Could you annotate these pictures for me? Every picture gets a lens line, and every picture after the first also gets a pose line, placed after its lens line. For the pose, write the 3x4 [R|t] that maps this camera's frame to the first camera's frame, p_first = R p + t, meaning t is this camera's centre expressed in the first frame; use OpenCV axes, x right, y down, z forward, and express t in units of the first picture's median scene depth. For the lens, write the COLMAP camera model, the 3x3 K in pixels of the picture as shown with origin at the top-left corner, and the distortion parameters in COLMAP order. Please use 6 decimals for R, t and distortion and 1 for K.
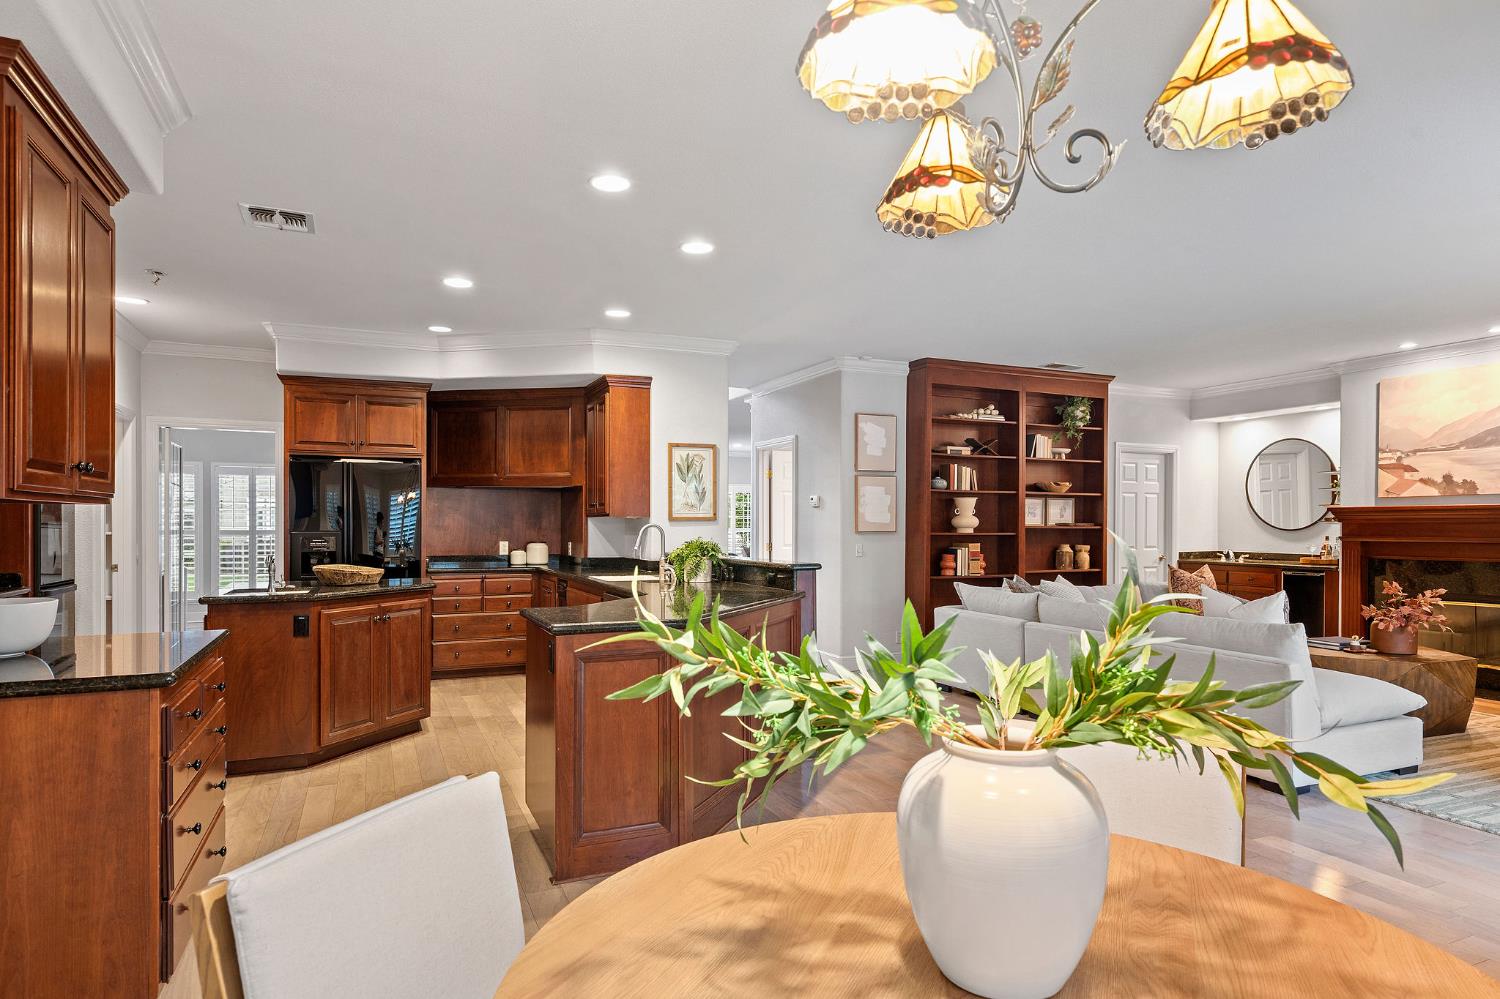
lens RADIAL K [[846.1, 0, 752.9], [0, 846.1, 527.8], [0, 0, 1]] dist [0.003446, 0.001398]
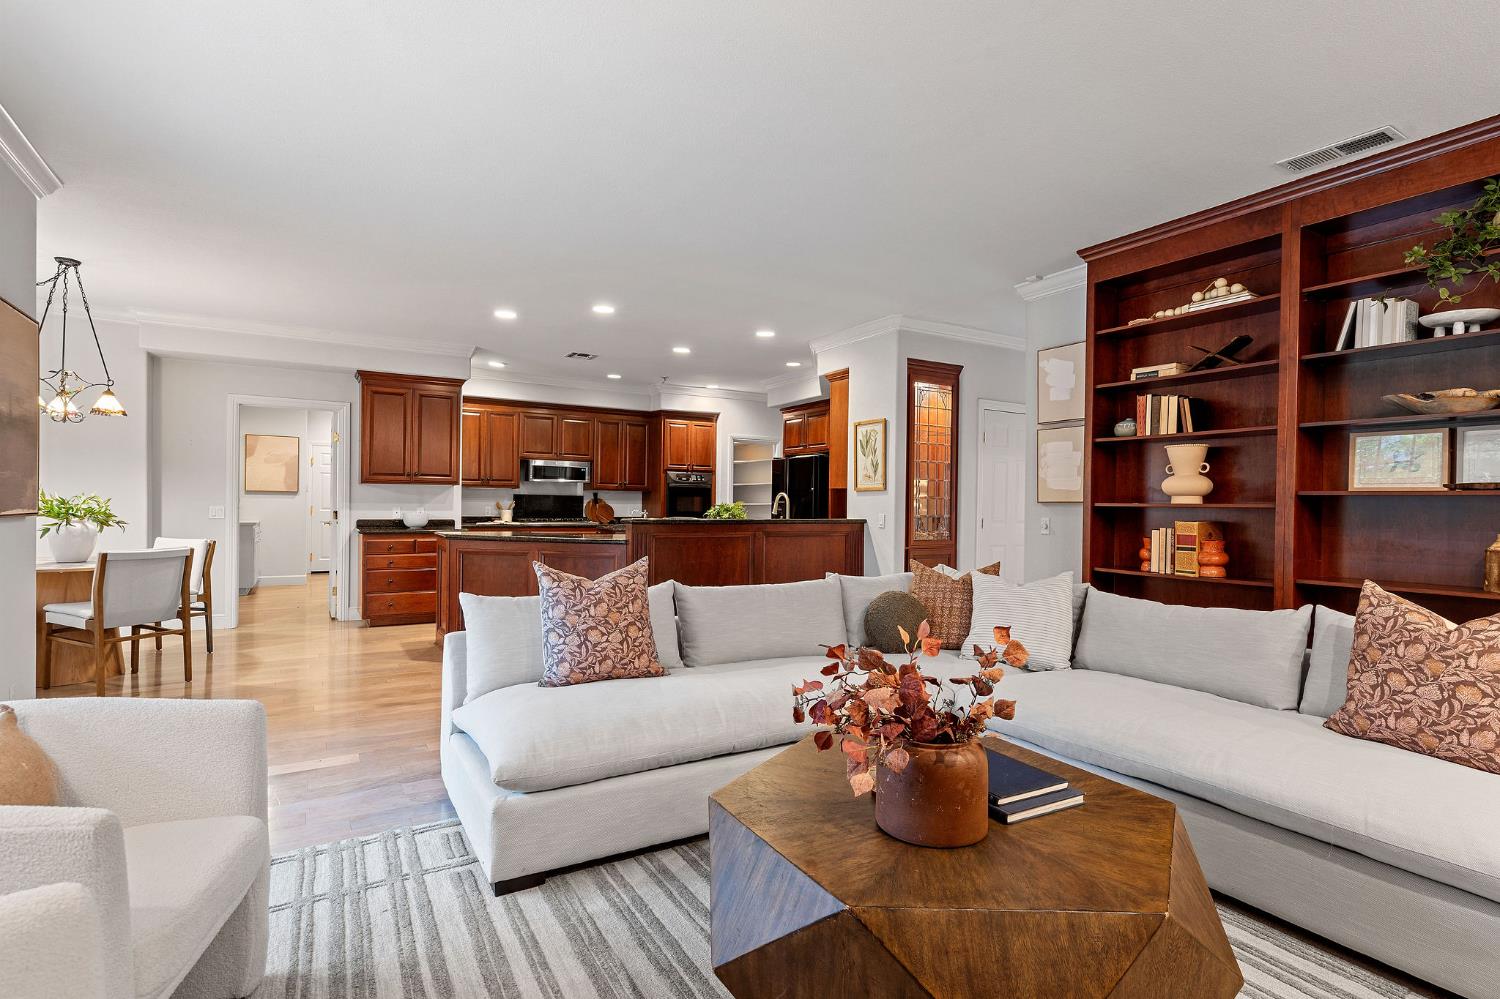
lens RADIAL K [[741.7, 0, 750.5], [0, 741.7, 507.4], [0, 0, 1]] dist [-0.002139, 0.000523]
pose [[0.121934, 0.001696, -0.992537, 0.808401], [-0.015775, 0.999876, -0.000229, 0.014734], [0.992413, 0.015685, 0.121945, 0.688313]]
